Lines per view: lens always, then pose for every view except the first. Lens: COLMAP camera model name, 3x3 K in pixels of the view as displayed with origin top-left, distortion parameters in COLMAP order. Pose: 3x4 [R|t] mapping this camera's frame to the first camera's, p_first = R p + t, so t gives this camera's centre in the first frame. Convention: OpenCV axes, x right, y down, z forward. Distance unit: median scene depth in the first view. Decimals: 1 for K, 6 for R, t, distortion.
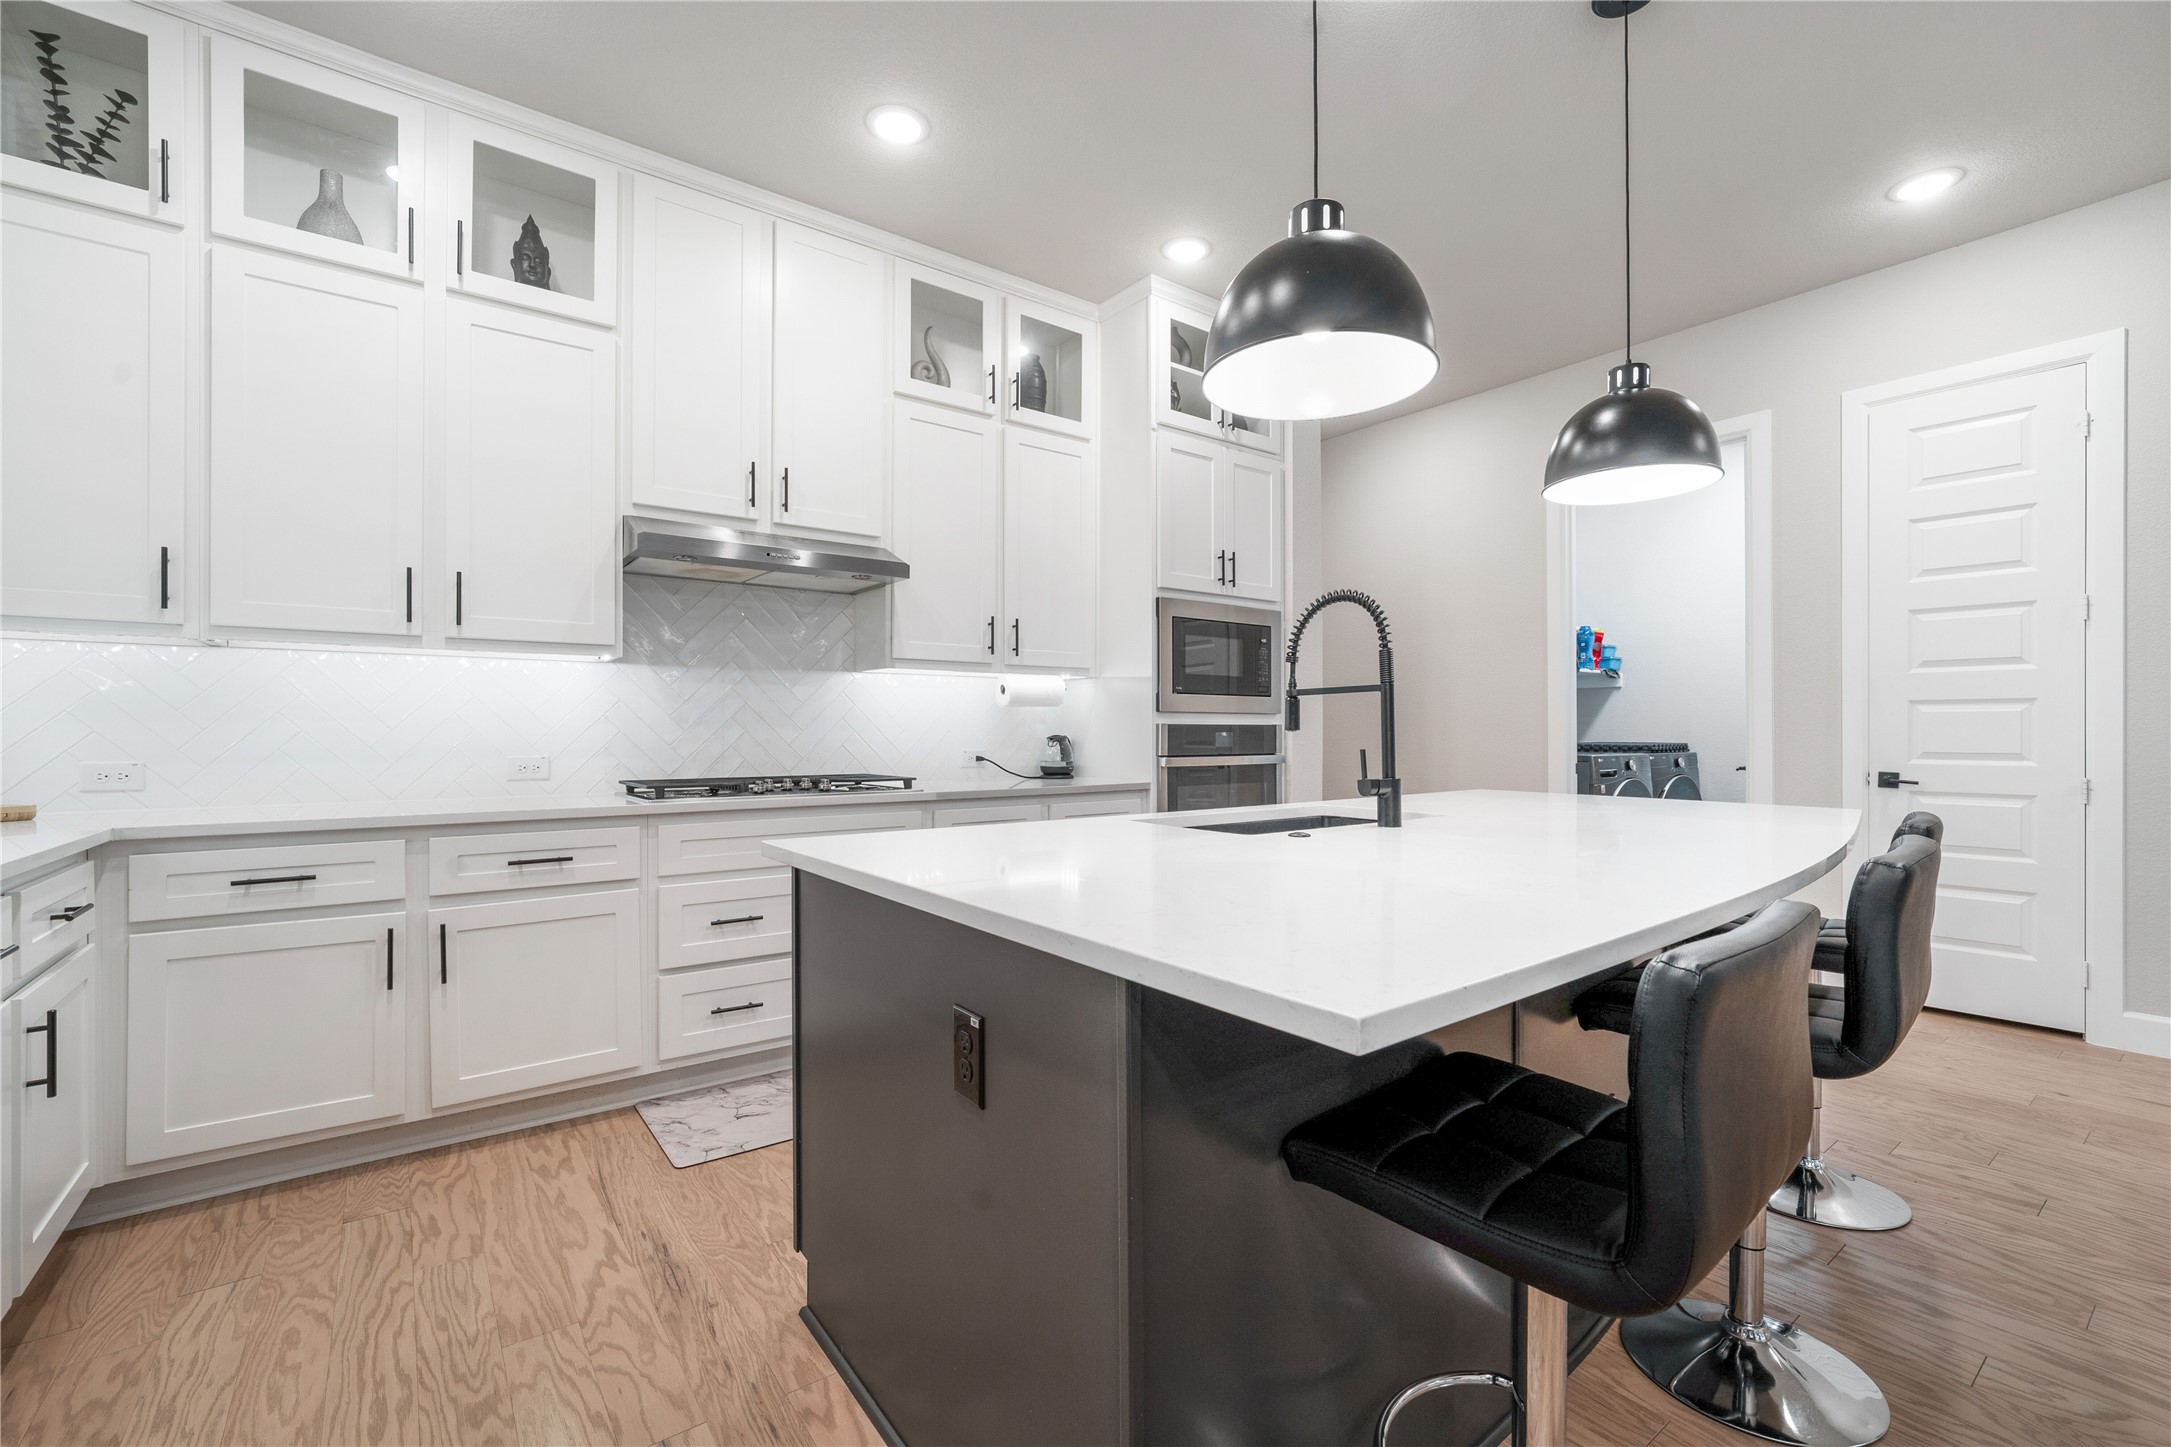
lens RADIAL K [[930.6, 0, 1086.2], [0, 930.6, 734.6], [0, 0, 1]] dist [-0.007983, 0.002728]
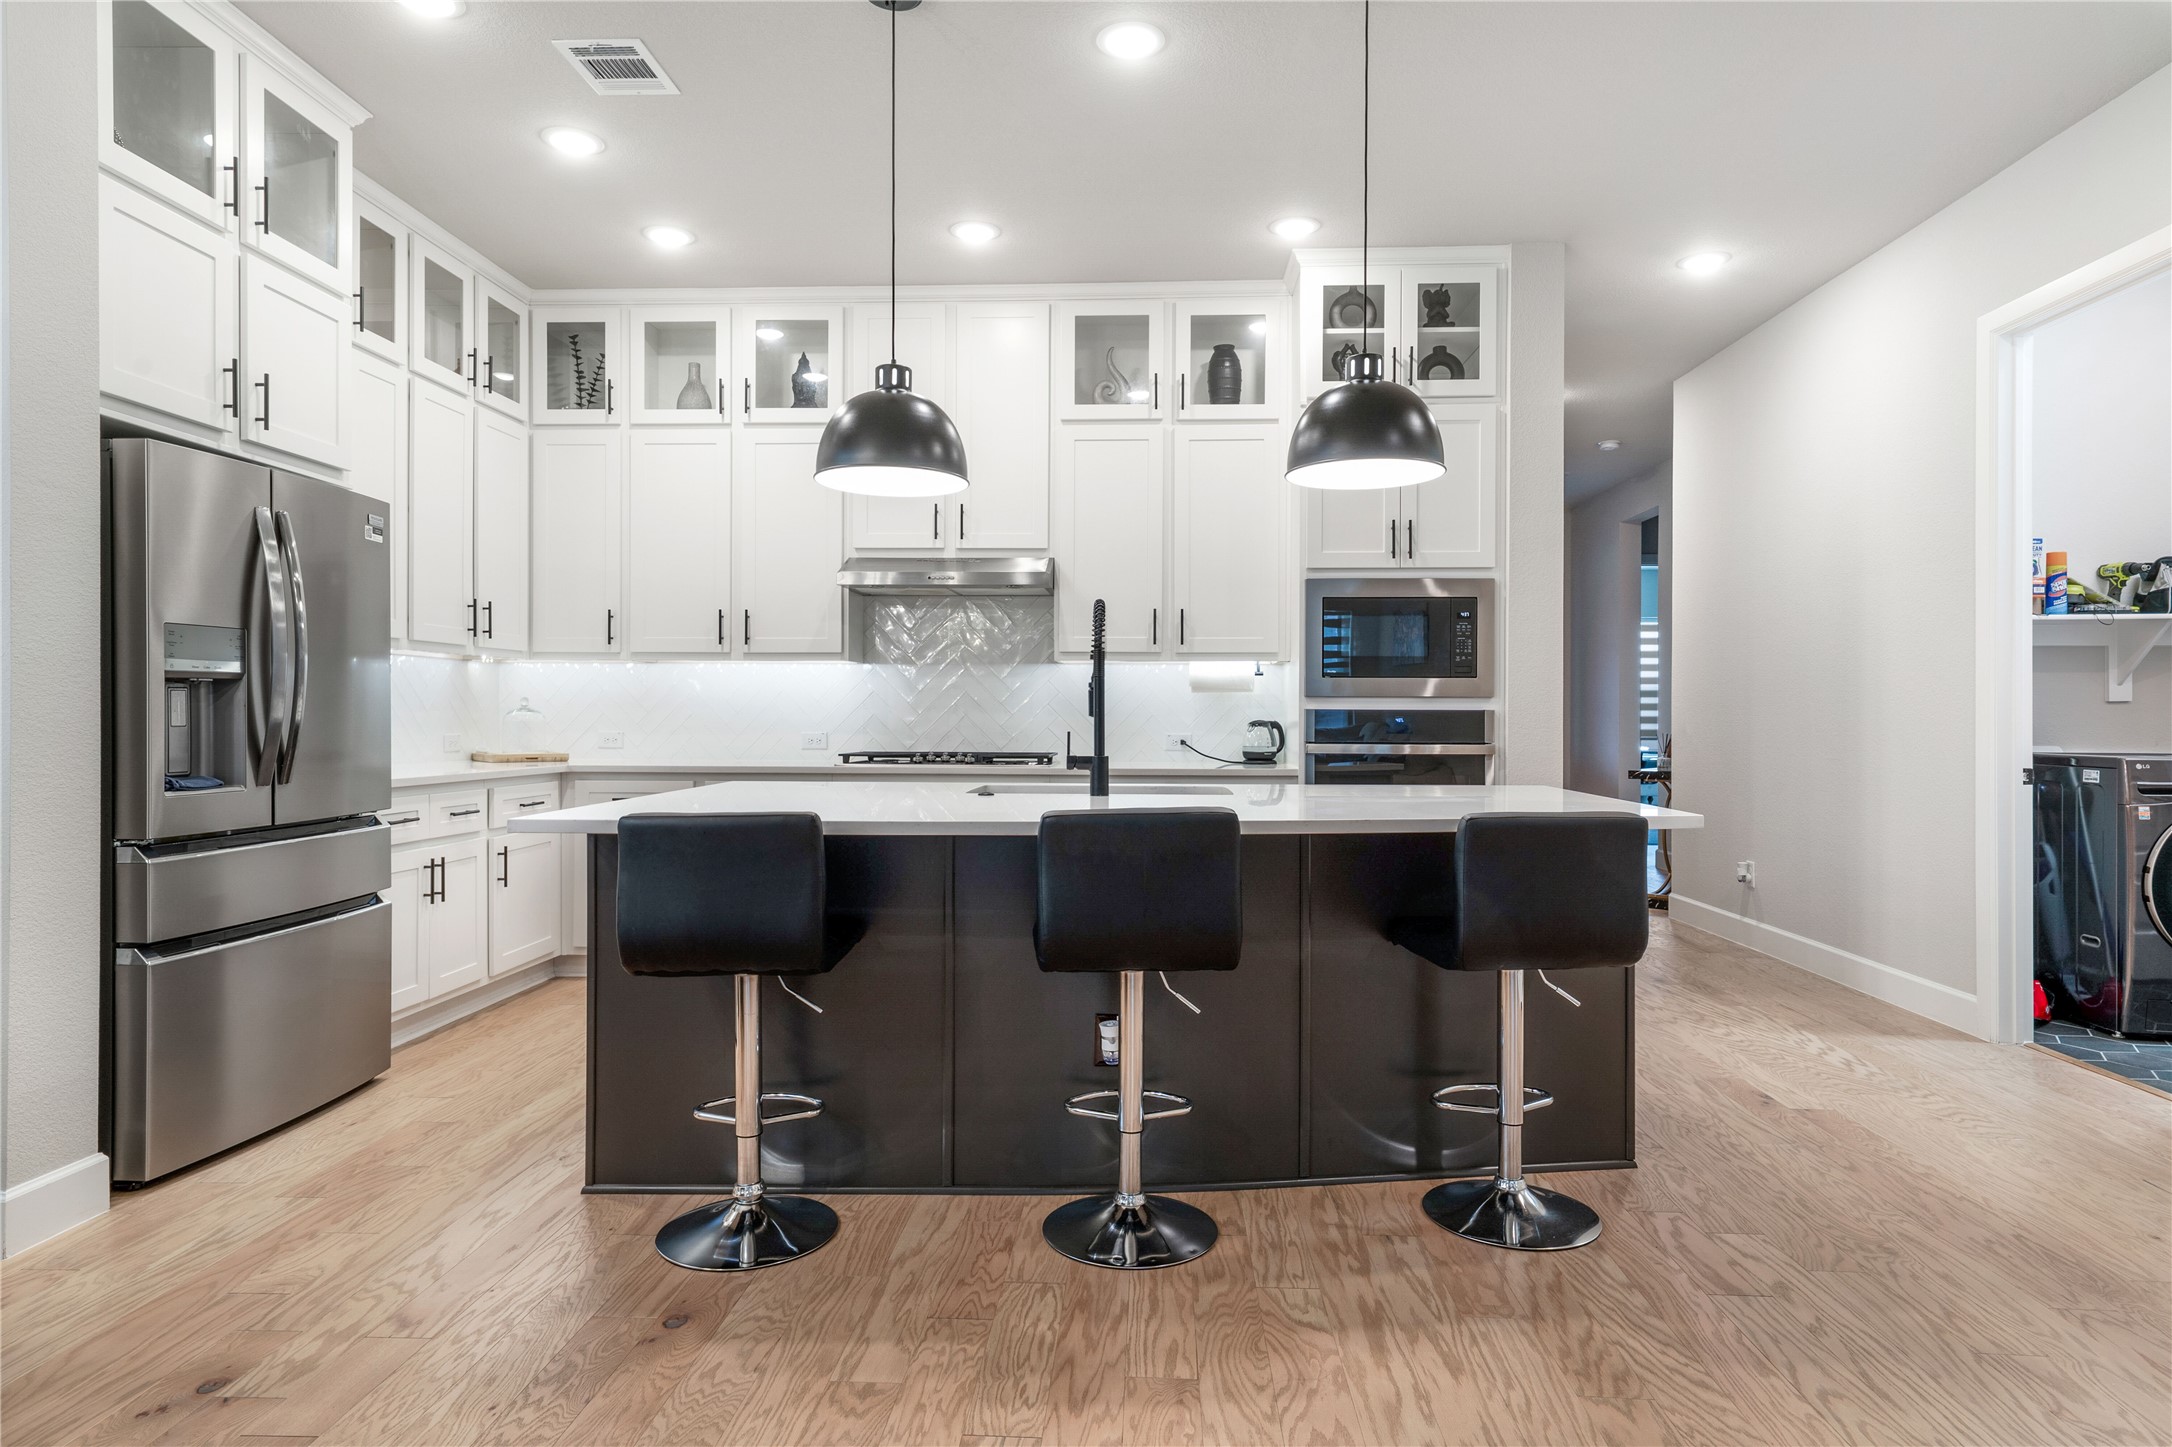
lens RADIAL K [[1229.1, 0, 1090.8], [0, 1229.1, 717.6], [0, 0, 1]] dist [0.010846, 0.004536]
pose [[0.766291, 0.005309, -0.642472, 1.035099], [-0.006450, 0.999979, 0.000570, -0.002583], [0.642461, 0.003707, 0.766309, -0.179732]]
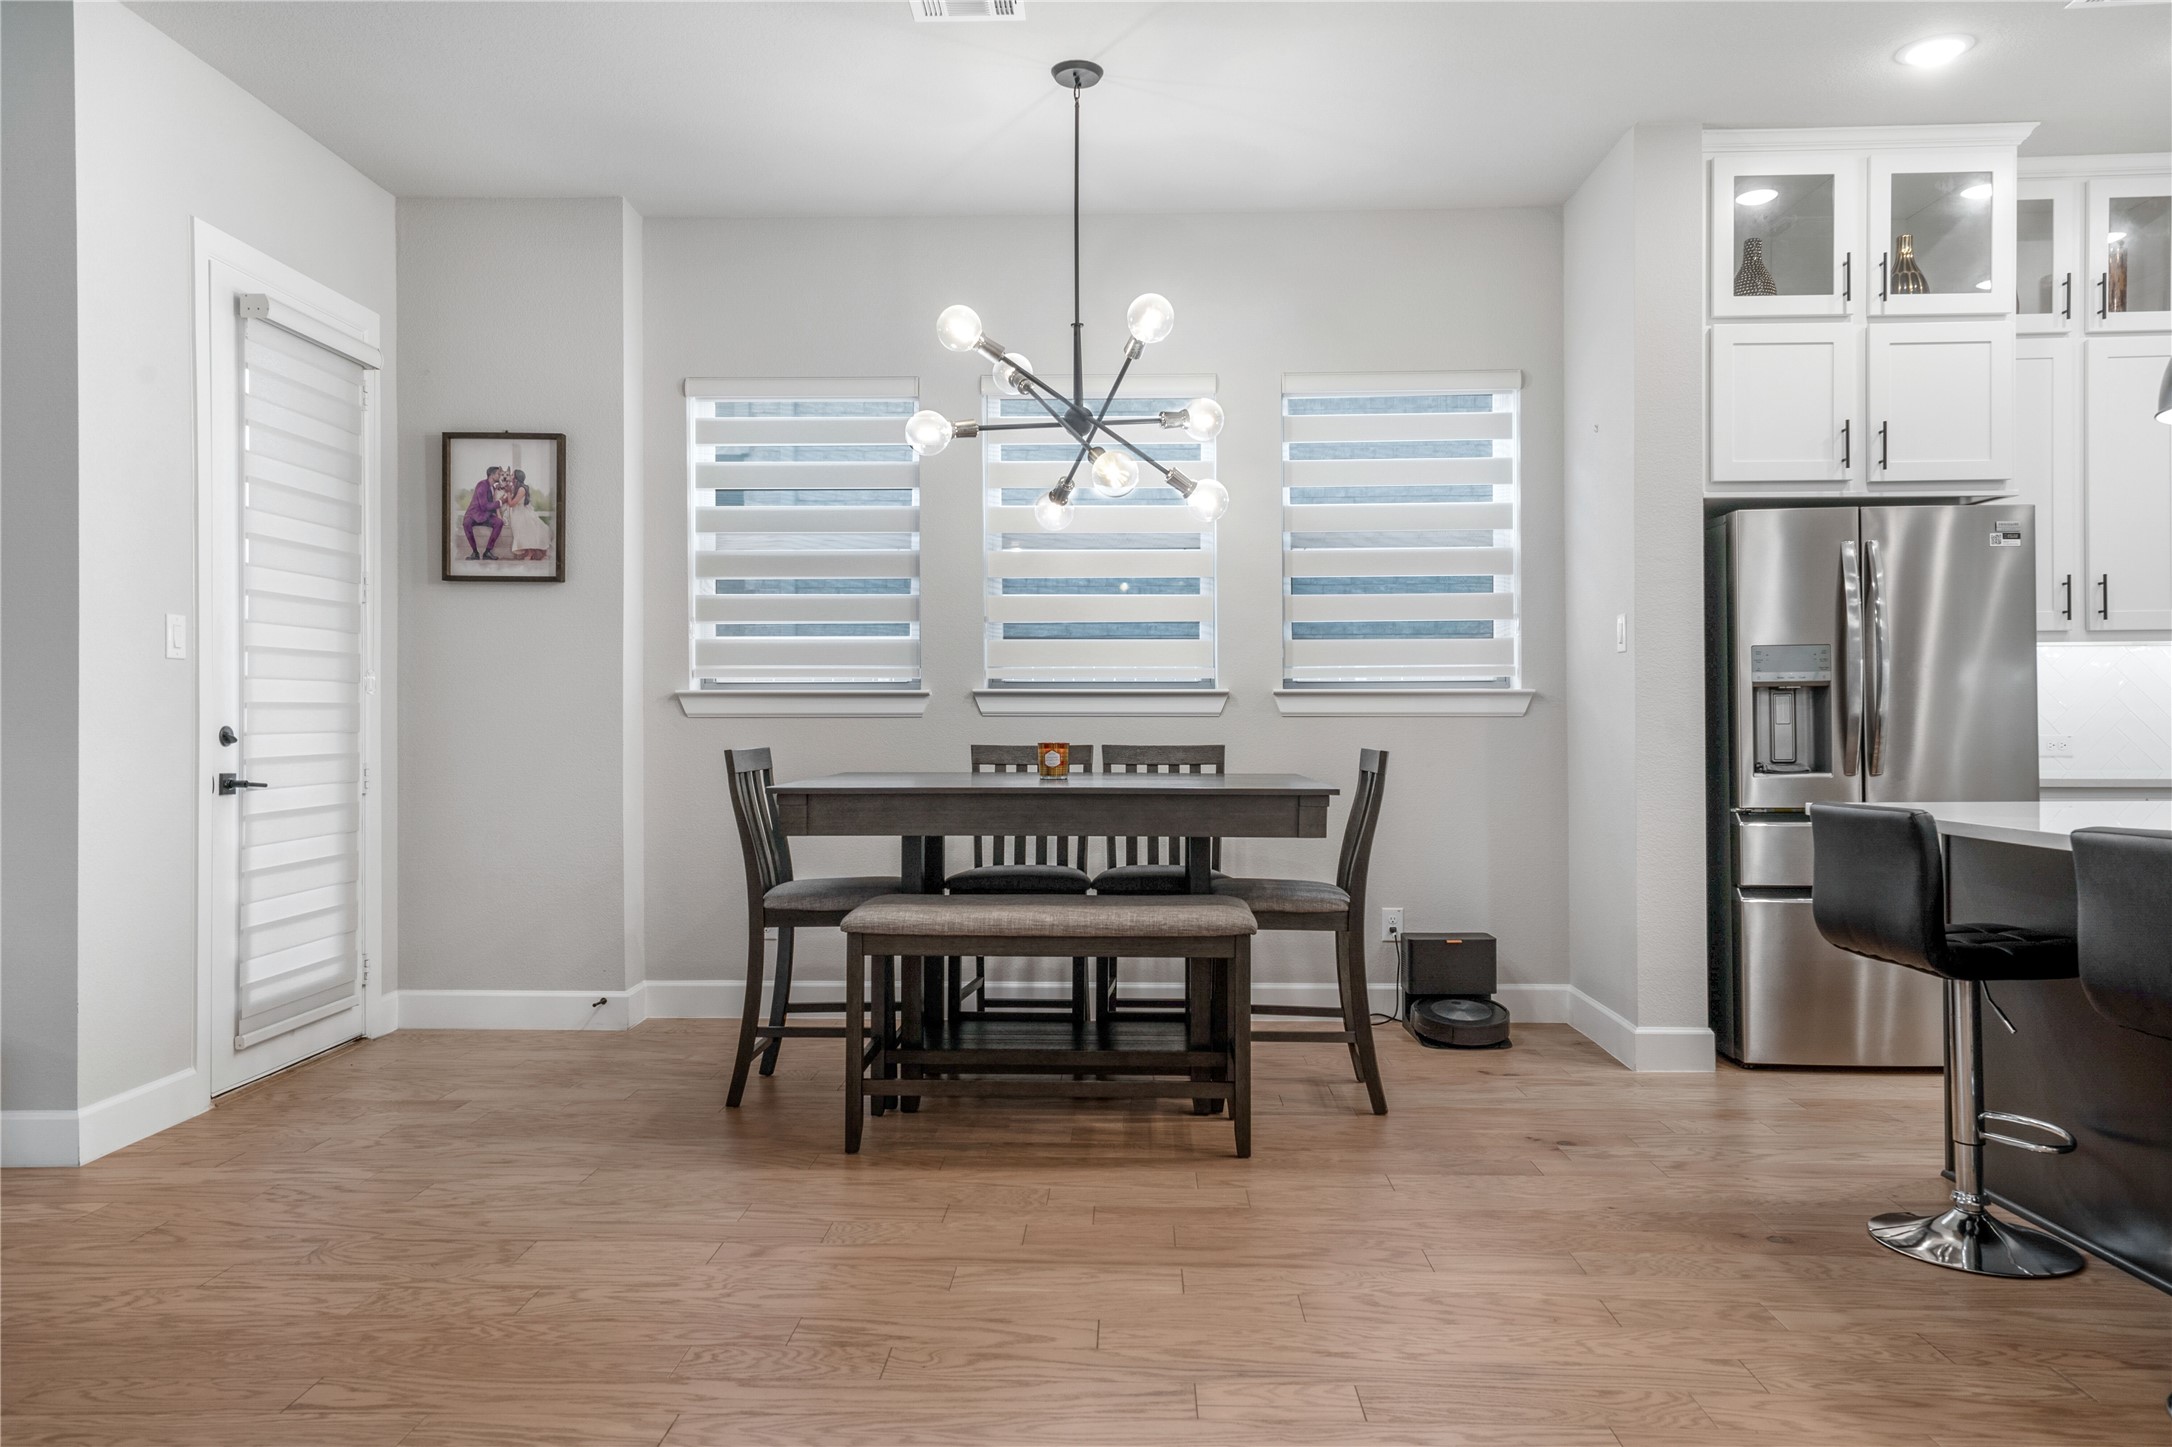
lens RADIAL K [[1443.3, 0, 1096.4], [0, 1443.3, 708.9], [0, 0, 1]] dist [0.029973, 0.005083]
pose [[-0.622070, -0.001141, -0.782960, 1.509075], [0.003585, 0.999984, -0.004306, -0.001864], [0.782953, -0.005486, -0.622057, 0.578722]]
